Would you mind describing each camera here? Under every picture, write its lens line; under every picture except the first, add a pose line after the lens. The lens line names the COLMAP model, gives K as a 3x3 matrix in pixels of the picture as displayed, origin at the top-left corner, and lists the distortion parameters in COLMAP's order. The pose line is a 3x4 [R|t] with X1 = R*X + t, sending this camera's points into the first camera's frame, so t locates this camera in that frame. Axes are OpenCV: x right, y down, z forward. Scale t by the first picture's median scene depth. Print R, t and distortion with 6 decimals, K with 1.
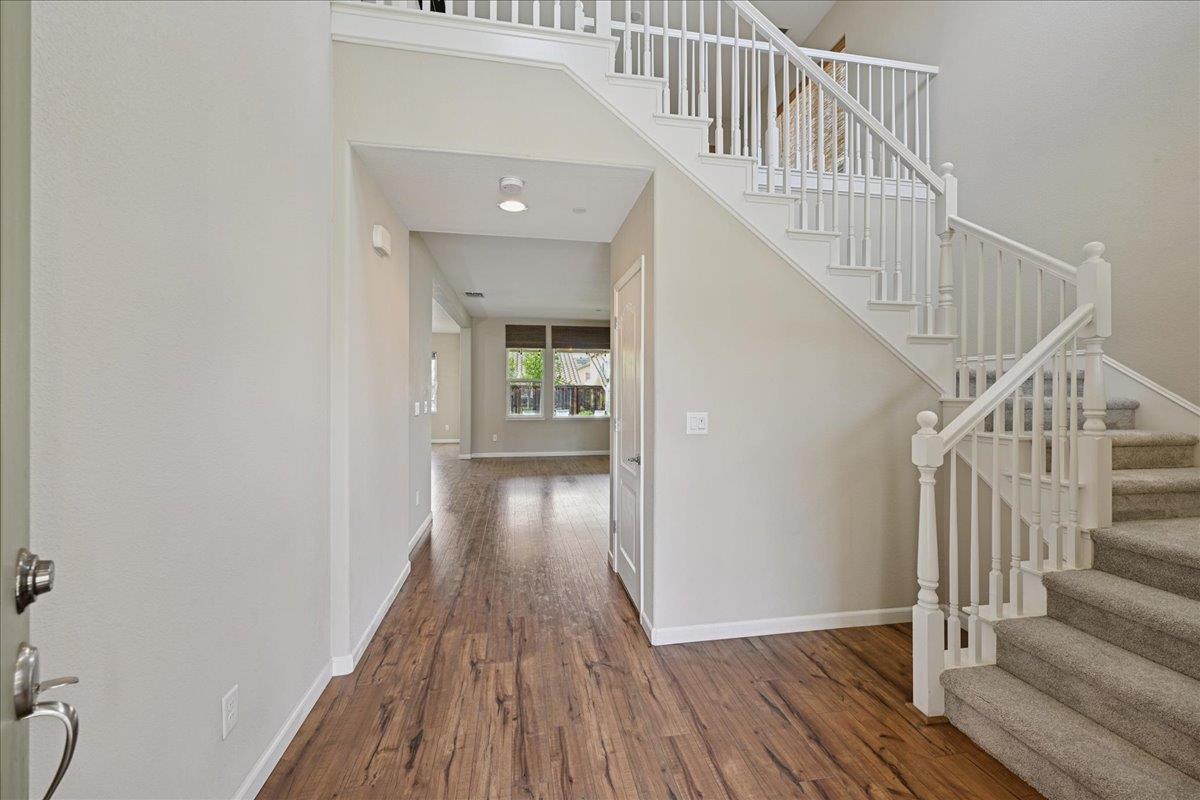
lens RADIAL K [[475.8, 0, 602.7], [0, 475.8, 392.7], [0, 0, 1]] dist [-0.002230, -0.000470]
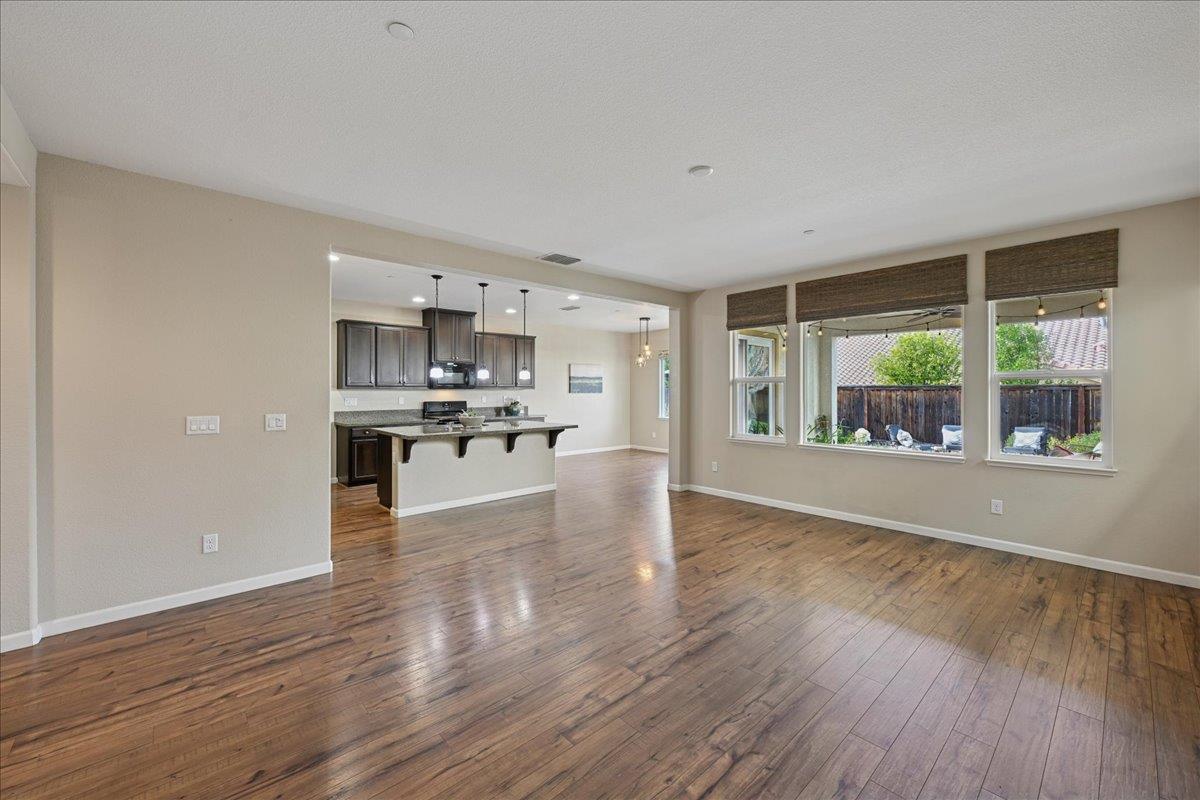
lens RADIAL K [[475.8, 0, 590.9], [0, 475.8, 392.0], [0, 0, 1]] dist [-0.002230, -0.000470]
pose [[0.522739, 0.002512, -0.852489, 0.246718], [-0.003248, 0.999994, 0.000955, -0.010233], [0.852486, 0.002270, 0.522744, 0.490120]]
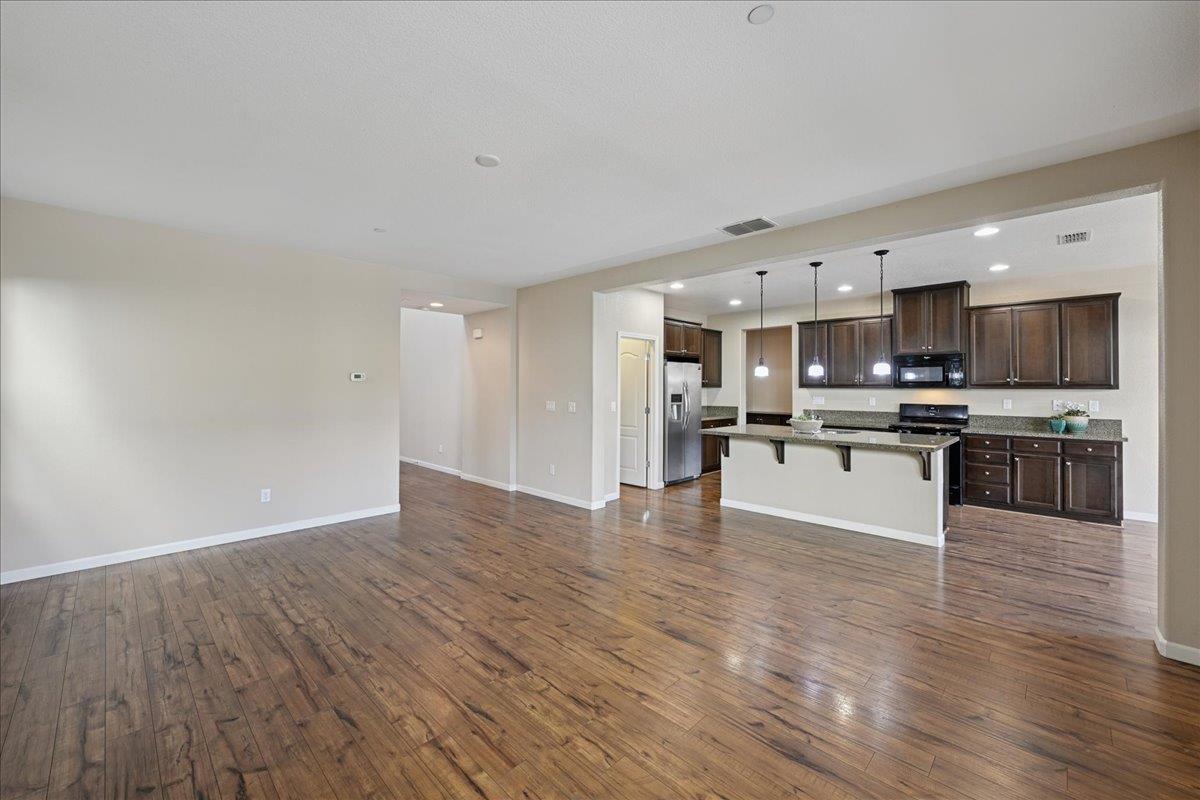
lens RADIAL K [[475.8, 0, 604.0], [0, 475.8, 390.2], [0, 0, 1]] dist [-0.002230, -0.000470]
pose [[-0.807103, -0.001061, -0.590410, 0.138518], [-0.008794, 0.999909, 0.010226, -0.014374], [0.590345, 0.013445, -0.807039, 0.978376]]
